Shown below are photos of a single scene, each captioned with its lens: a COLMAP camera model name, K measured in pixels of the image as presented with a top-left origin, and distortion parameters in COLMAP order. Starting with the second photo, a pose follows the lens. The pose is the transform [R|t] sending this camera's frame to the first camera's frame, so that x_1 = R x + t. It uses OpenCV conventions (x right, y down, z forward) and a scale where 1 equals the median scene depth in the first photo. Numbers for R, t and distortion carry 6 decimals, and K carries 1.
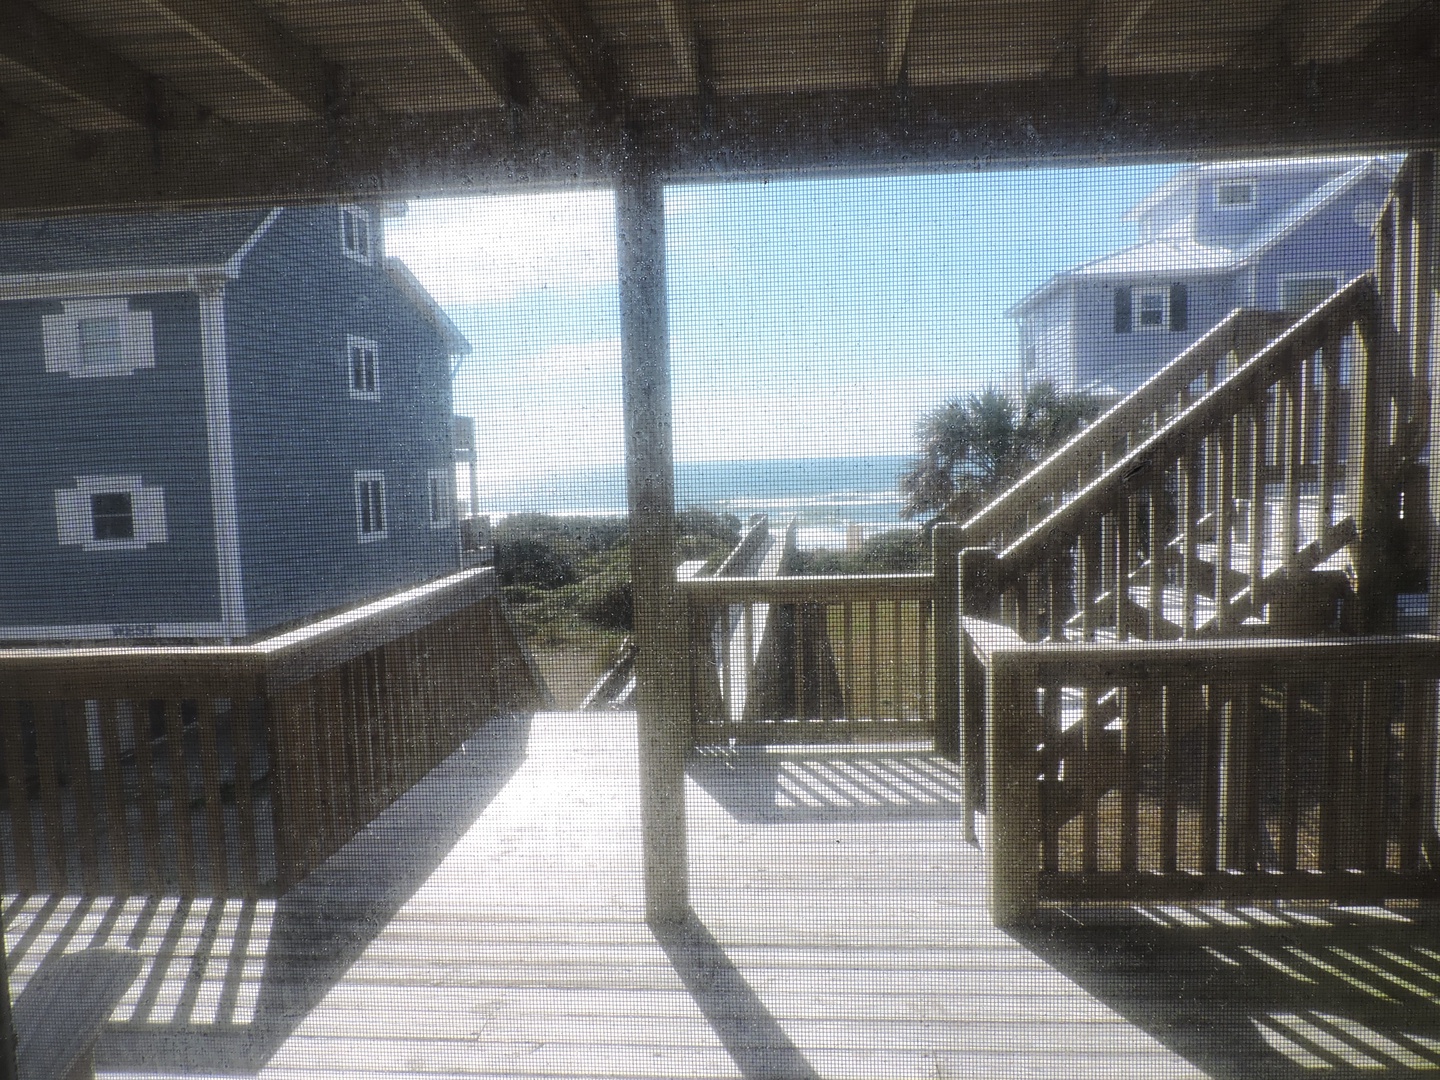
lens RADIAL K [[1031.7, 0, 720.0], [0, 1031.7, 540.0], [0, 0, 1]] dist [-0.005614, -0.002489]
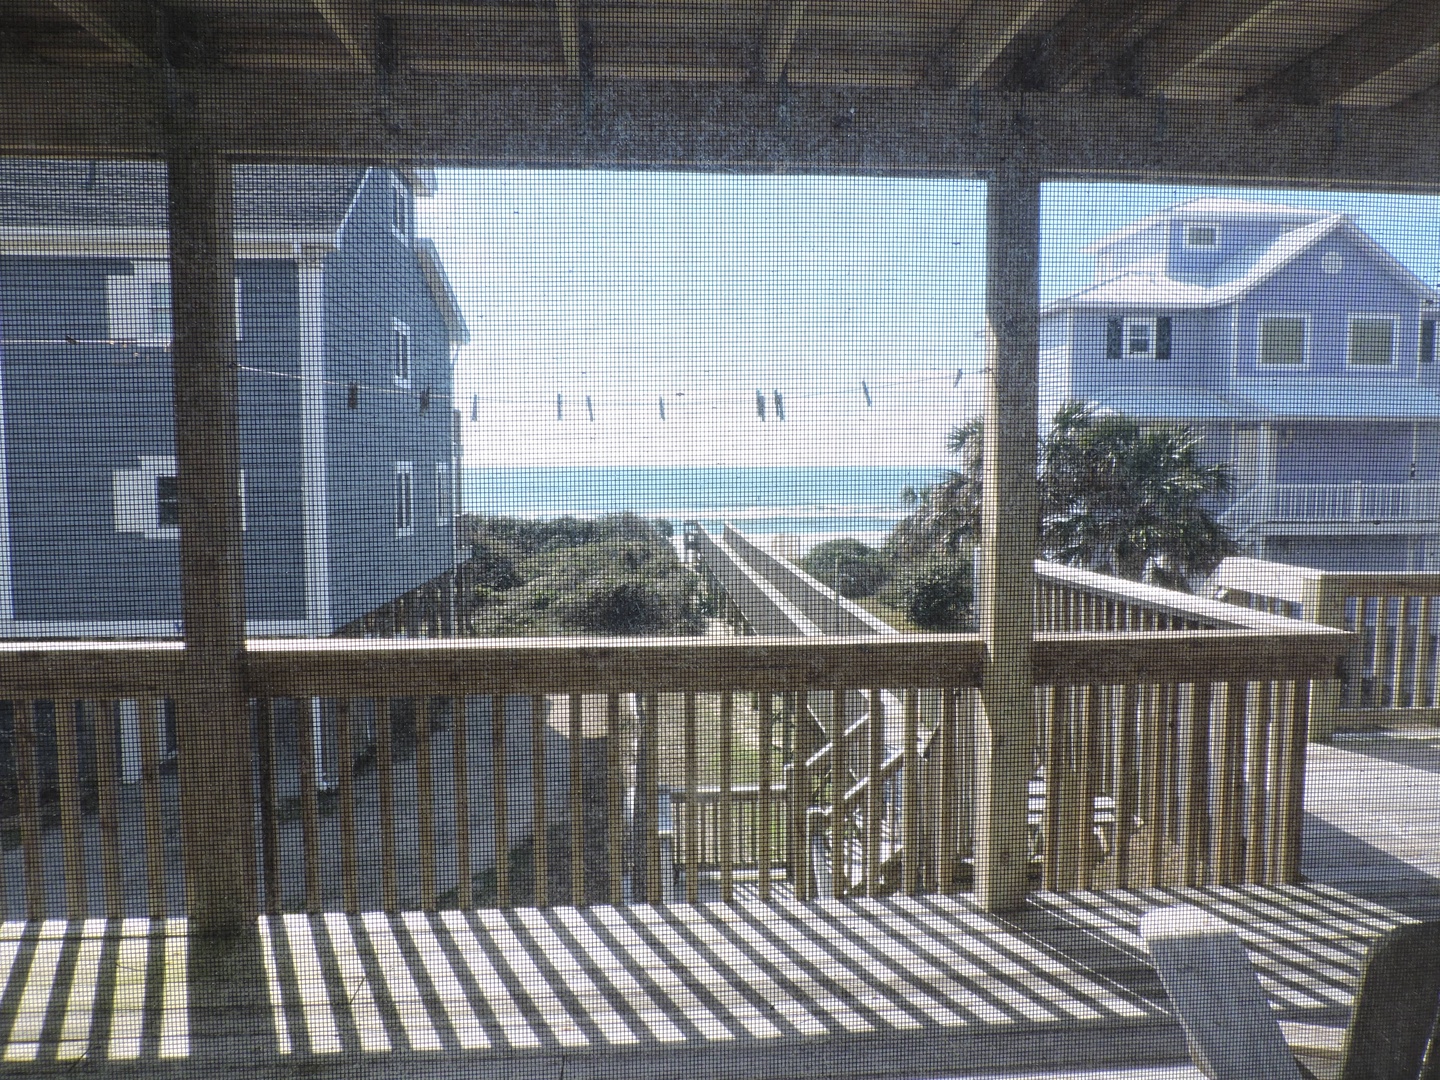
lens RADIAL K [[1034.6, 0, 720.0], [0, 1034.6, 540.0], [0, 0, 1]] dist [-0.076231, 0.095815]
pose [[0.988807, 0.027432, 0.146655, -0.157020], [-0.026508, 0.999615, -0.008257, 0.003827], [-0.146825, 0.004277, 0.989153, 0.024681]]
